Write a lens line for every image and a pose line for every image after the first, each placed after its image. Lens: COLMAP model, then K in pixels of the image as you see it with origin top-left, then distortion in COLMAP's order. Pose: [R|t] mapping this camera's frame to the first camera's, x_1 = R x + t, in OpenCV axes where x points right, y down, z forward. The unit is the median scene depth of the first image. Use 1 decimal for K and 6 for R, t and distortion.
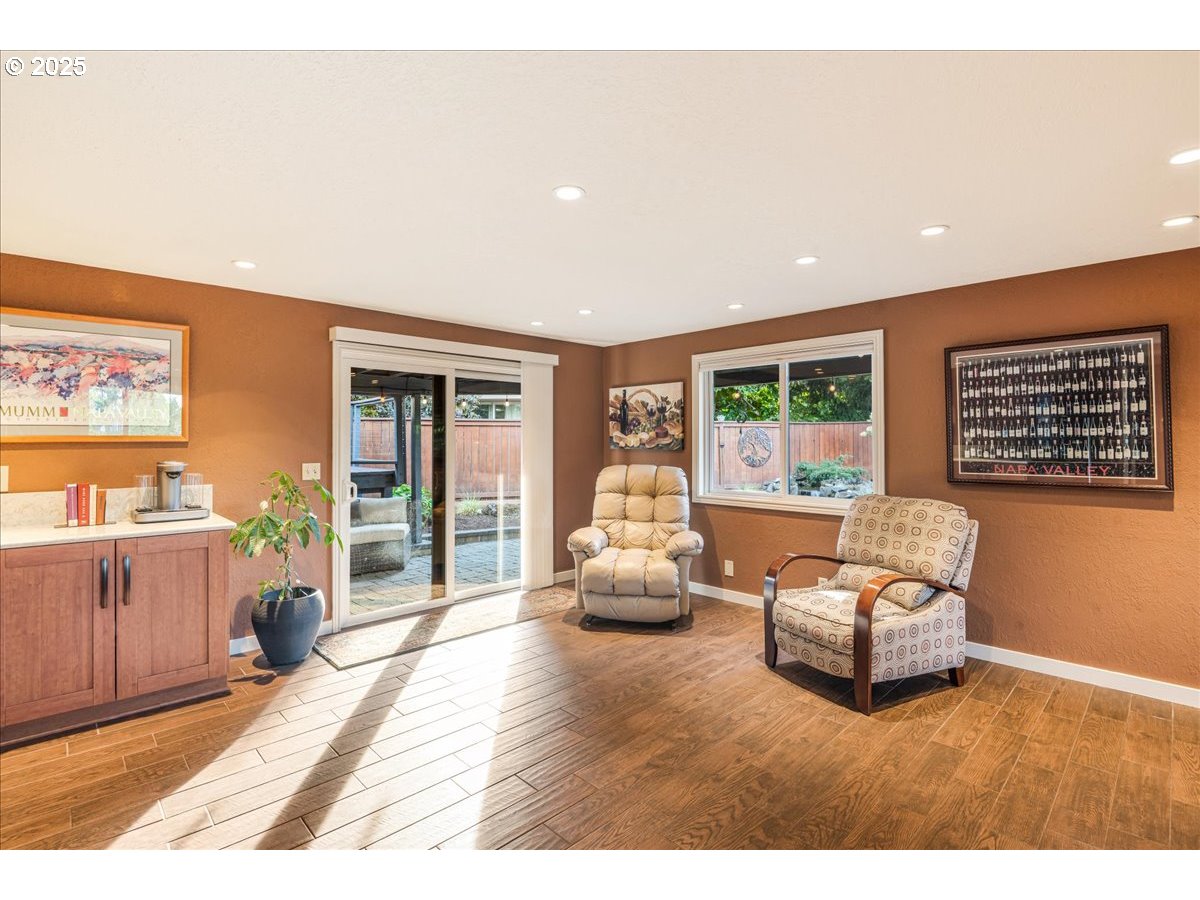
lens RADIAL K [[573.8, 0, 602.7], [0, 573.8, 445.8], [0, 0, 1]] dist [-0.004615, -0.000692]
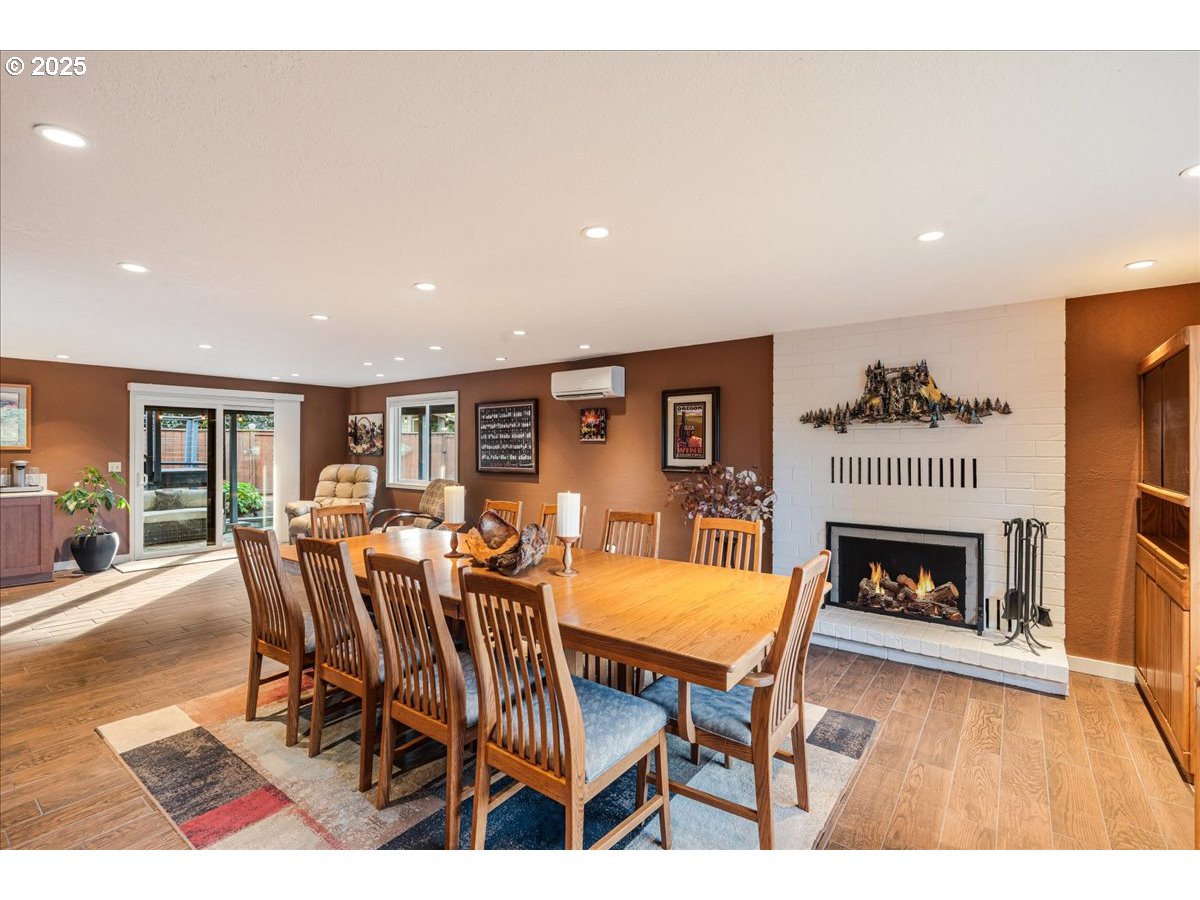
lens RADIAL K [[554.2, 0, 598.7], [0, 554.2, 452.1], [0, 0, 1]] dist [0.000586, -0.000038]
pose [[0.988714, 0.003157, 0.149785, 0.659858], [-0.003379, 0.999994, 0.001226, -0.006872], [-0.149780, -0.001718, 0.988718, -0.837060]]
